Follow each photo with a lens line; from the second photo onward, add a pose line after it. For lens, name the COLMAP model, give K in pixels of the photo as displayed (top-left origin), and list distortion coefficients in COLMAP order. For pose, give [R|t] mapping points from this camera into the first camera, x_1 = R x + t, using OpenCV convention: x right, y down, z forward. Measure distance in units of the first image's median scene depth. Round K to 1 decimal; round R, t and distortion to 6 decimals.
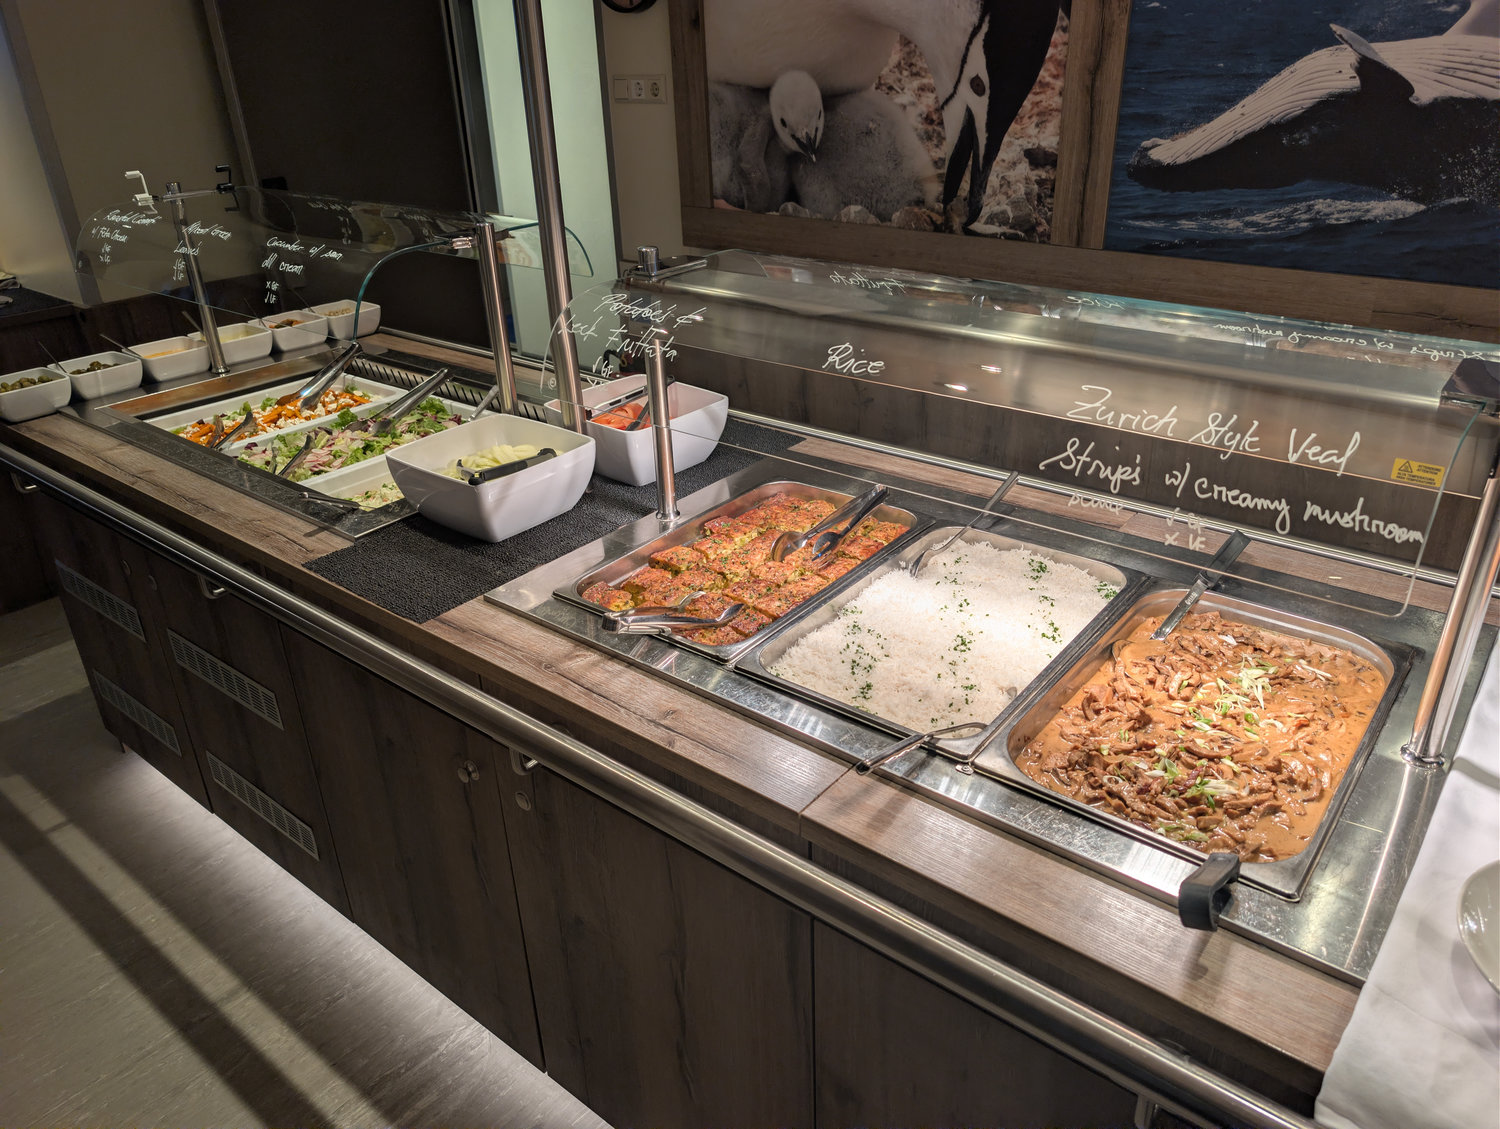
lens RADIAL K [[1069.6, 0, 758.2], [0, 1069.6, 550.1], [0, 0, 1]] dist [0.007534, -0.003700]
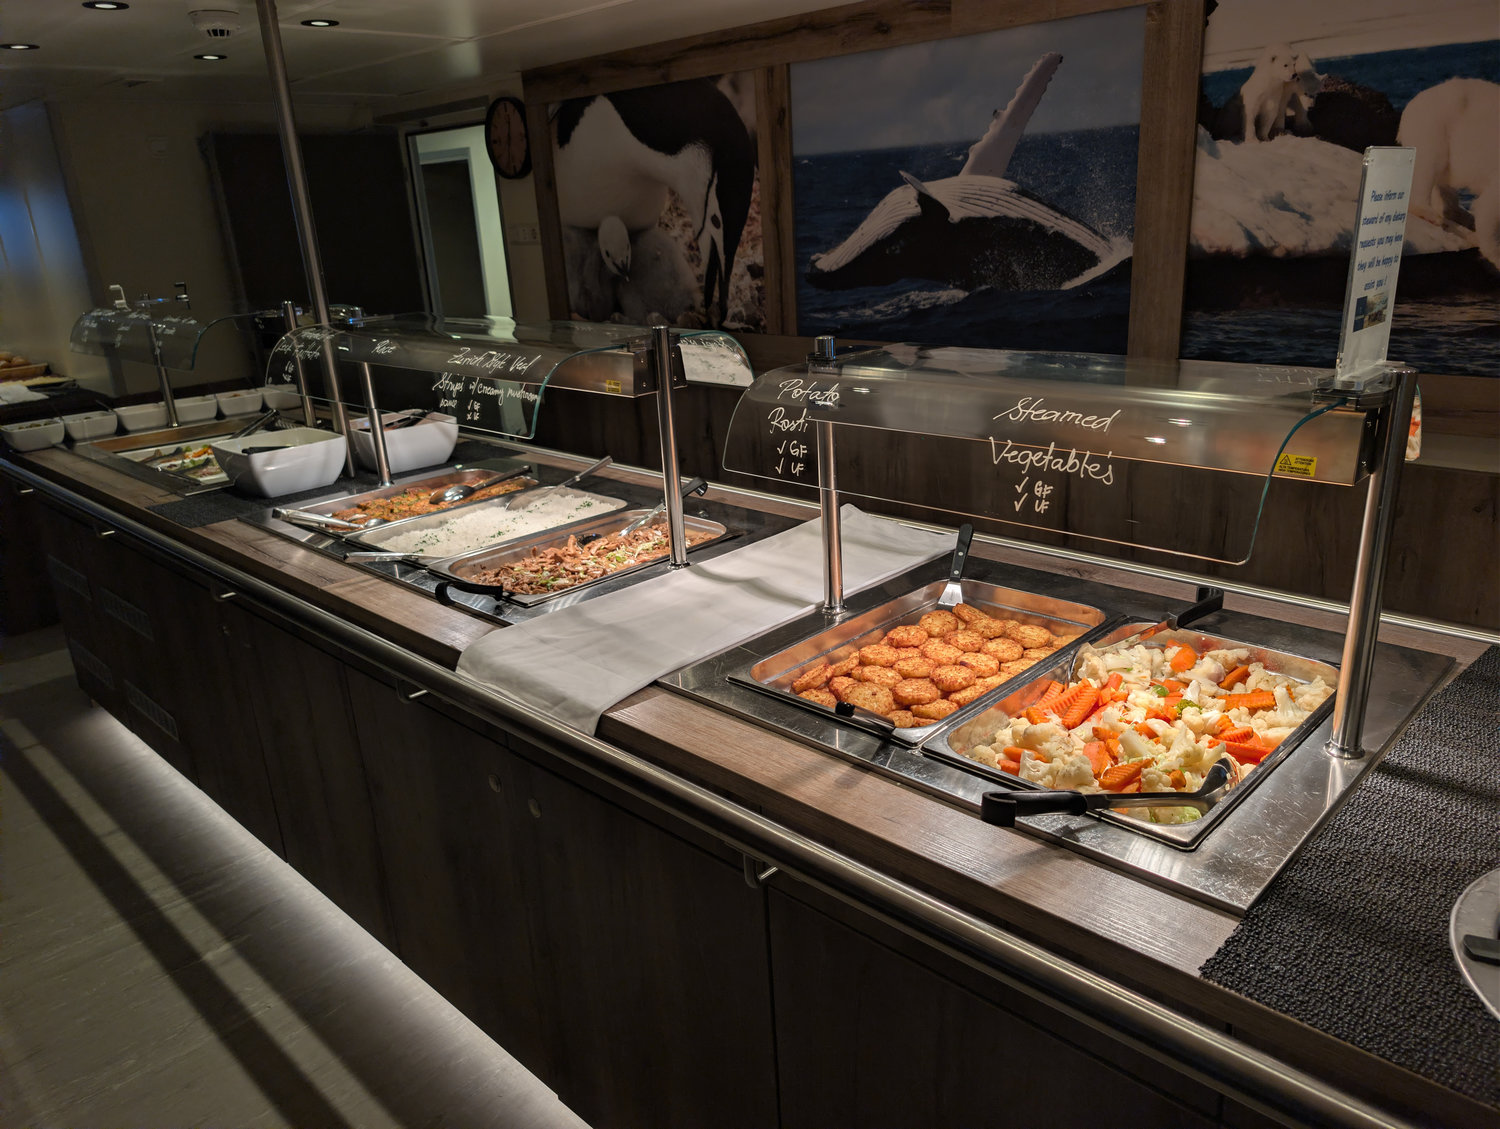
lens RADIAL K [[1069.6, 0, 743.1], [0, 1069.6, 577.7], [0, 0, 1]] dist [0.007534, -0.003700]
pose [[0.995049, 0.013748, -0.098426, 0.394730], [-0.025085, 0.993062, -0.114888, 0.179701], [0.096164, 0.116788, 0.988490, -0.303290]]
